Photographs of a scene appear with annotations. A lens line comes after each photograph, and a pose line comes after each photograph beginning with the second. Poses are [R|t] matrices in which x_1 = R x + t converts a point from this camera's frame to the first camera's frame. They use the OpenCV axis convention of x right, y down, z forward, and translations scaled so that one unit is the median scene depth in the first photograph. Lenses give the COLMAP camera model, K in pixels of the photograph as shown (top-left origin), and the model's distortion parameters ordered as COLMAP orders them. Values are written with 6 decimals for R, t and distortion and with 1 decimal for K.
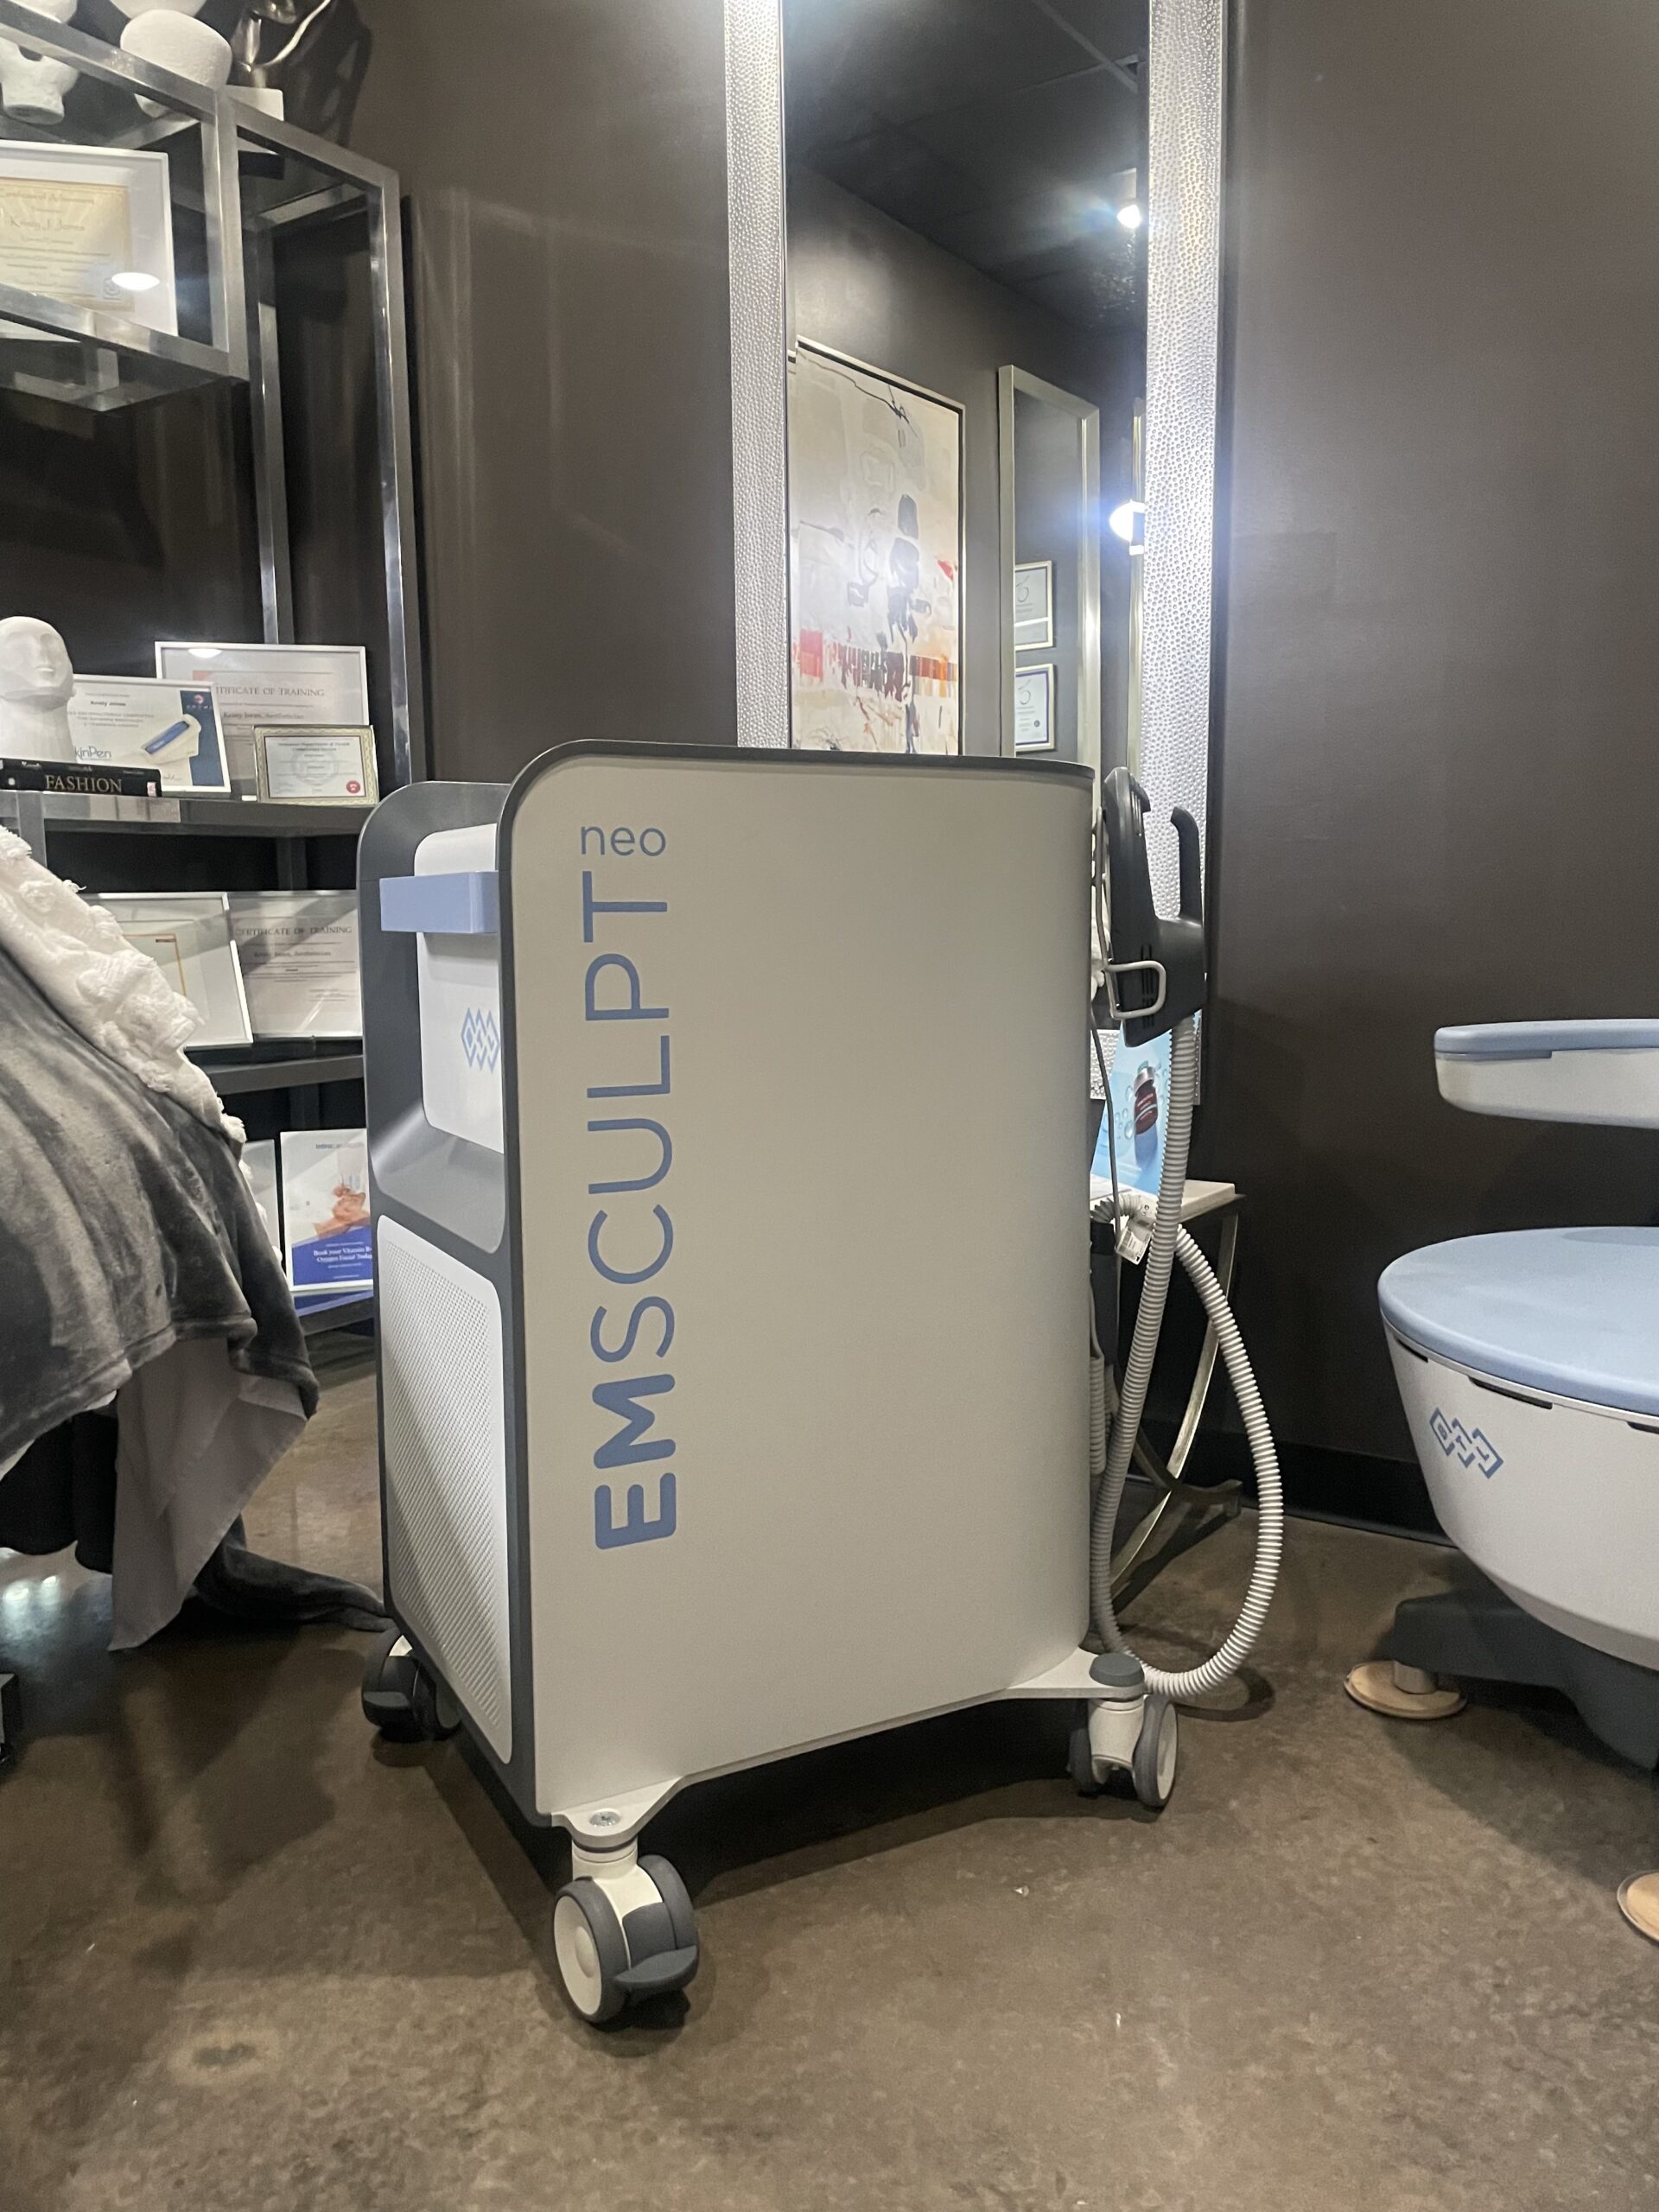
lens RADIAL K [[1662.9, 0, 821.5], [0, 1662.9, 1094.0], [0, 0, 1]] dist [0.080784, -0.111393]
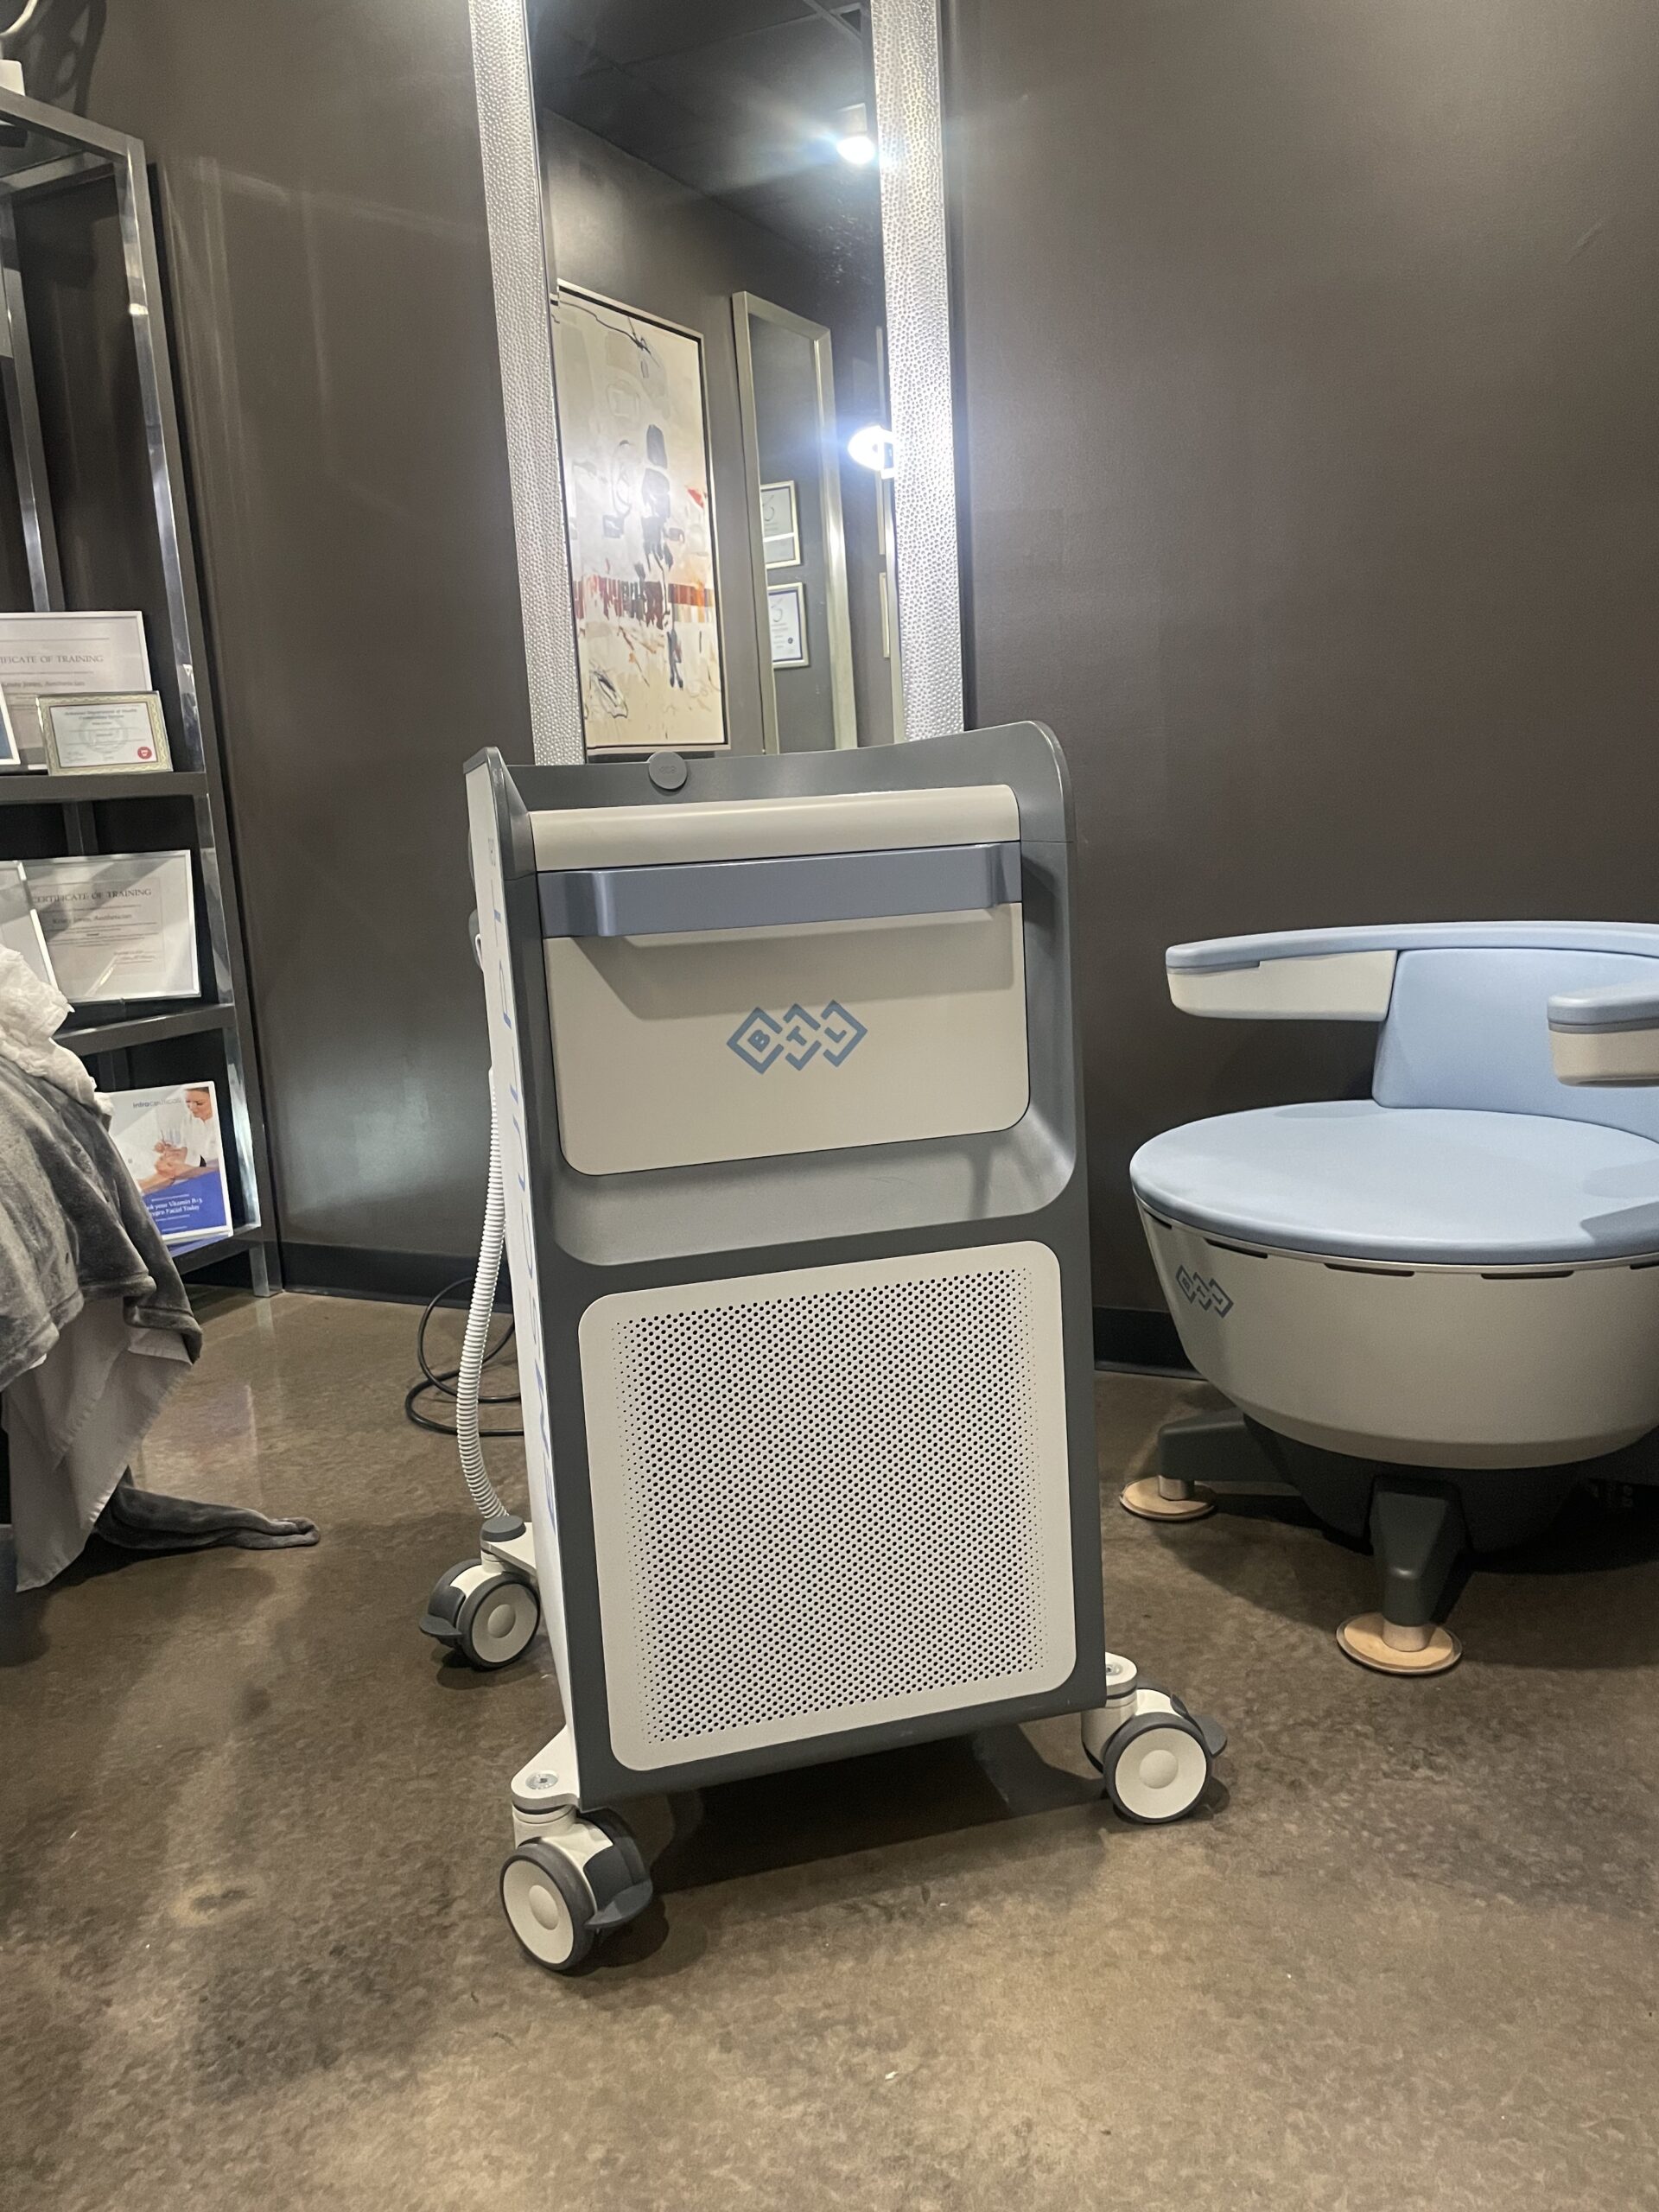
lens RADIAL K [[1662.9, 0, 828.1], [0, 1662.9, 1079.6], [0, 0, 1]] dist [0.080784, -0.111393]
pose [[0.987777, -0.069186, 0.139674, -0.044336], [0.061926, 0.996527, 0.055678, -0.028734], [-0.143041, -0.046348, 0.988631, -0.147068]]
